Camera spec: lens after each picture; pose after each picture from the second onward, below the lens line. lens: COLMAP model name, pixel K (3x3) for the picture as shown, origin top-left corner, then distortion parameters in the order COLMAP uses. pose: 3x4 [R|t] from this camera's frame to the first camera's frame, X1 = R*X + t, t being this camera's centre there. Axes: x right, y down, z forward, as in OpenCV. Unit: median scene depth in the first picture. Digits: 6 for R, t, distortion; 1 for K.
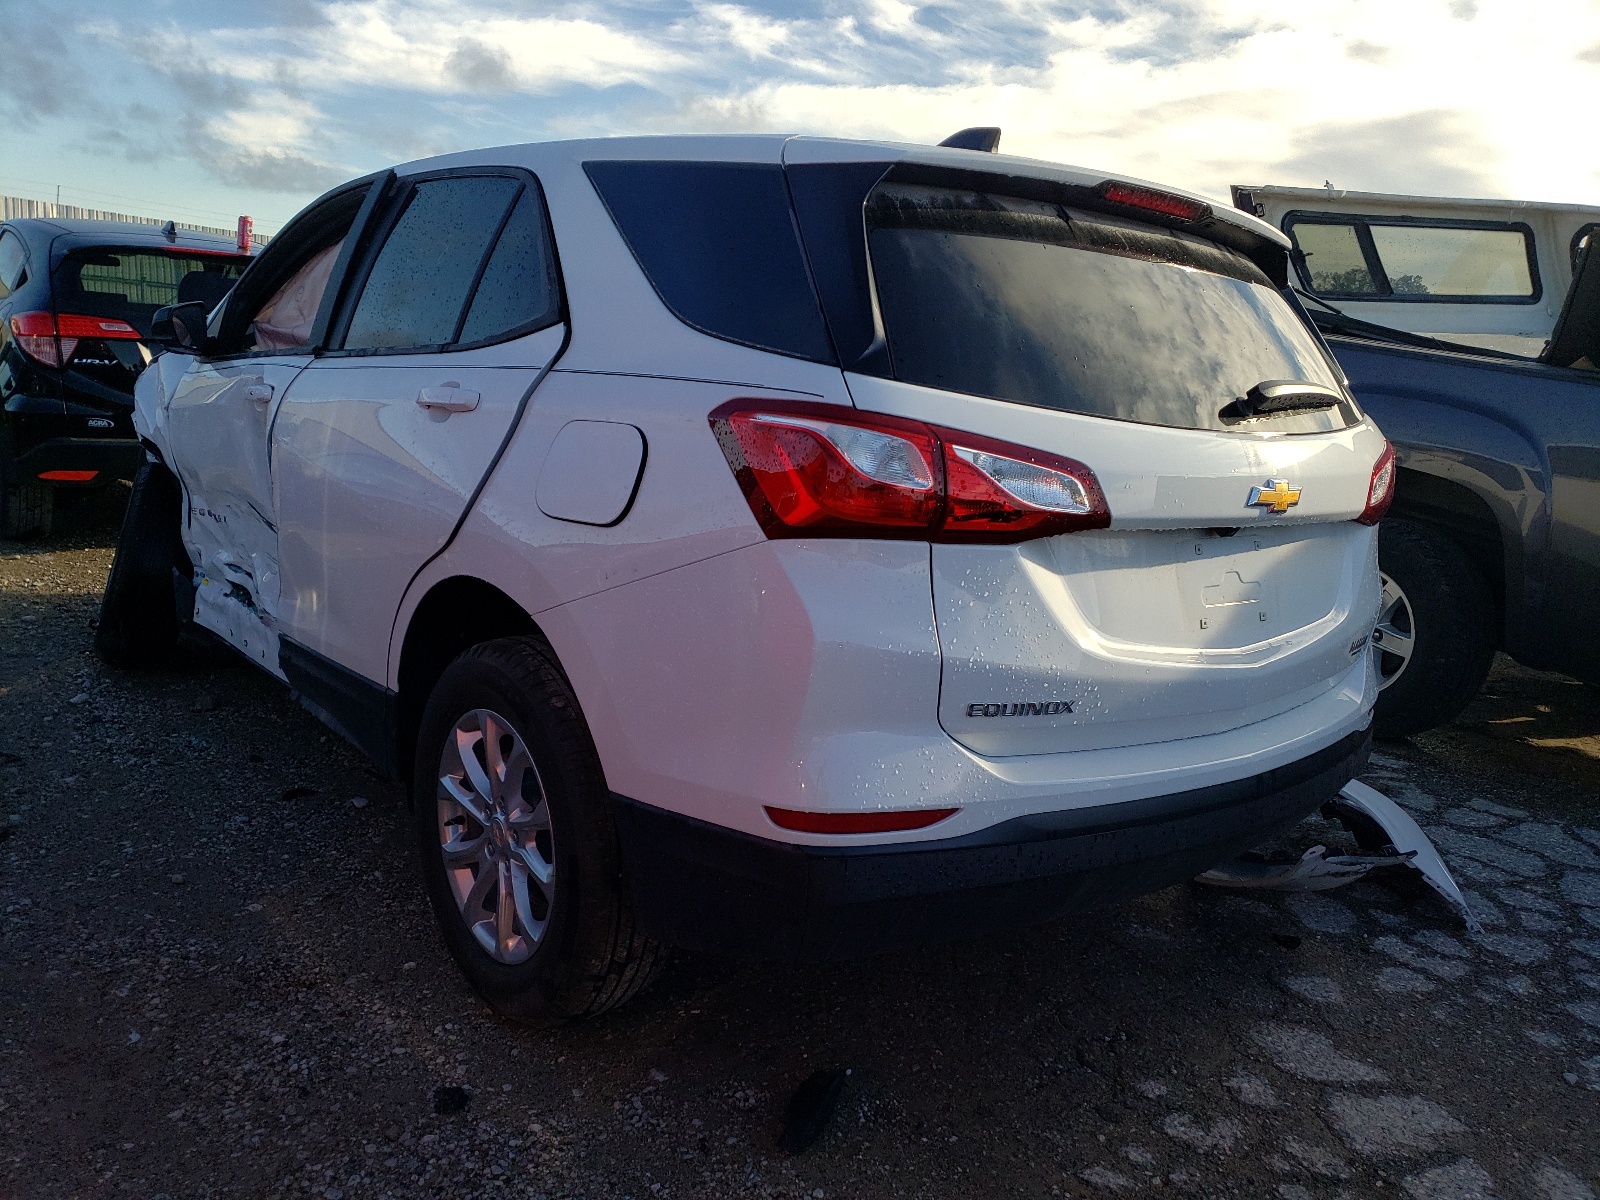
lens RADIAL K [[1237.1, 0, 799.9], [0, 1237.1, 598.5], [0, 0, 1]] dist [0.013062, 0.006809]
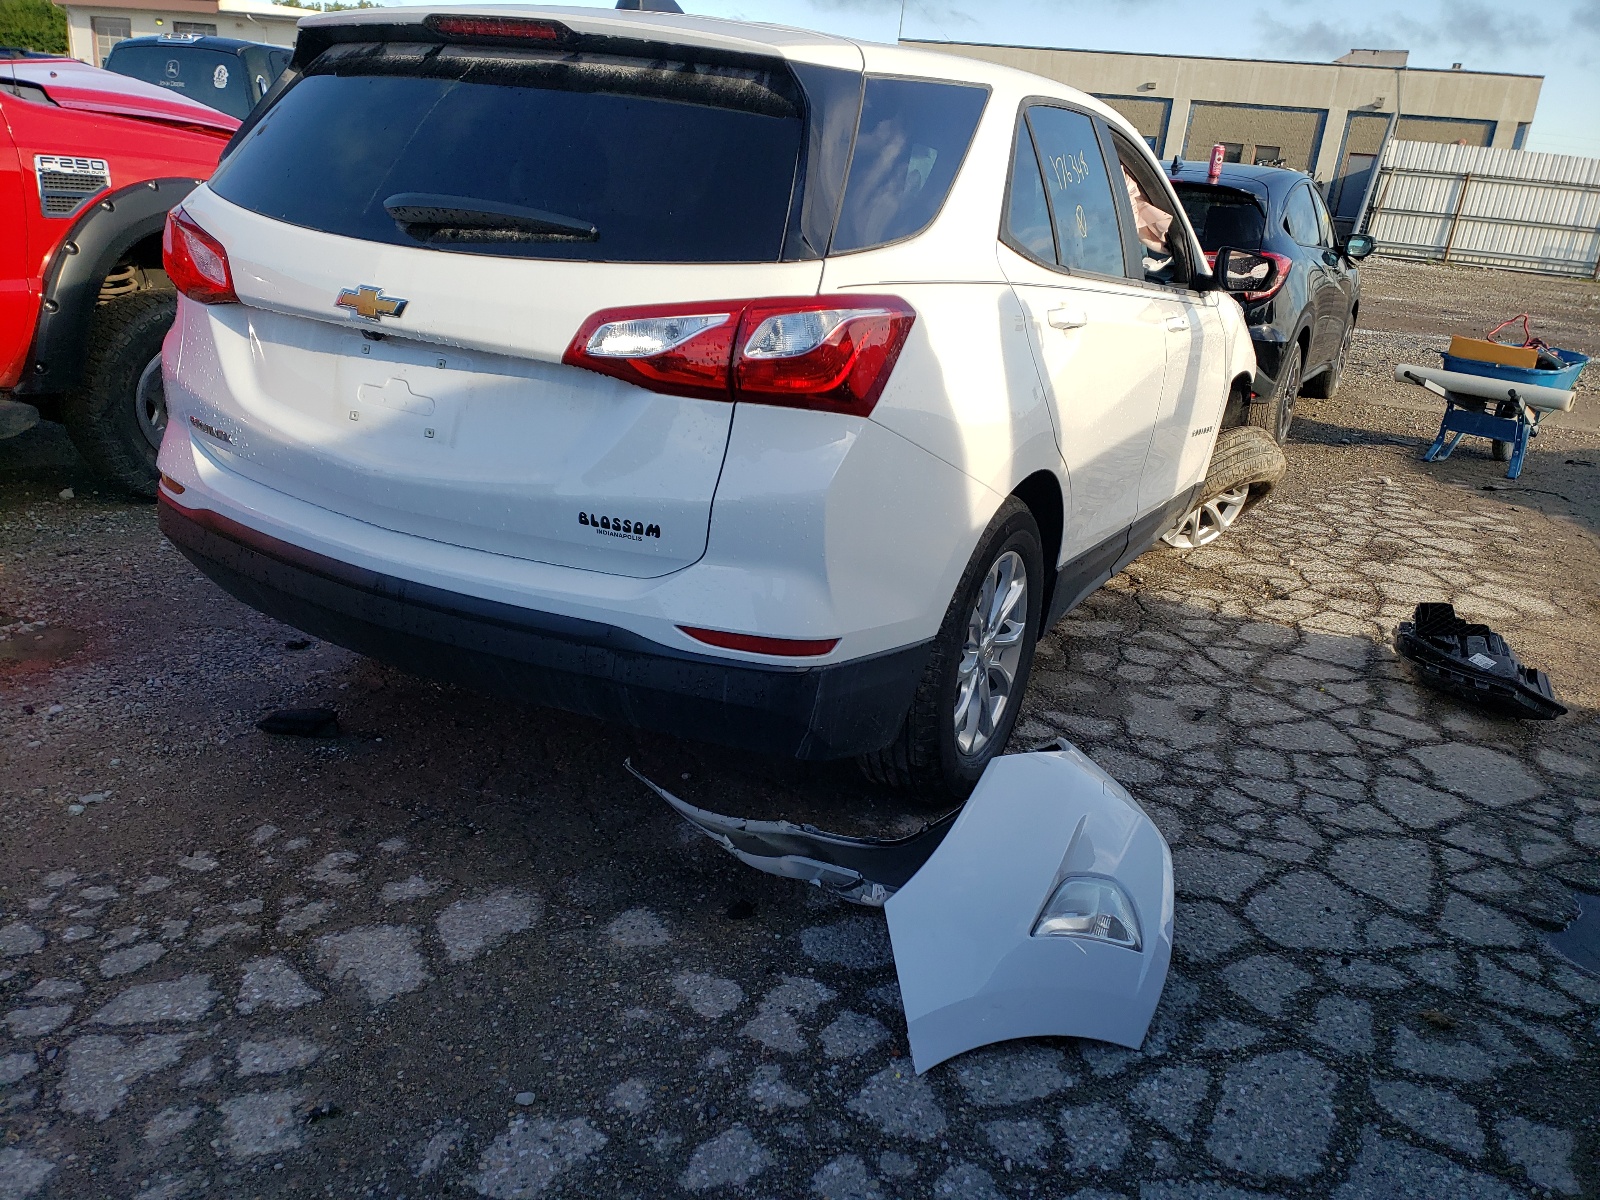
lens RADIAL K [[1197.3, 0, 800.0], [0, 1197.3, 601.4], [0, 0, 1]] dist [0.040544, -0.033843]
pose [[0.409144, 0.256075, -0.875801, 1.408923], [-0.244000, 0.955565, 0.165408, -0.092111], [0.879241, 0.146020, 0.453446, 0.840663]]
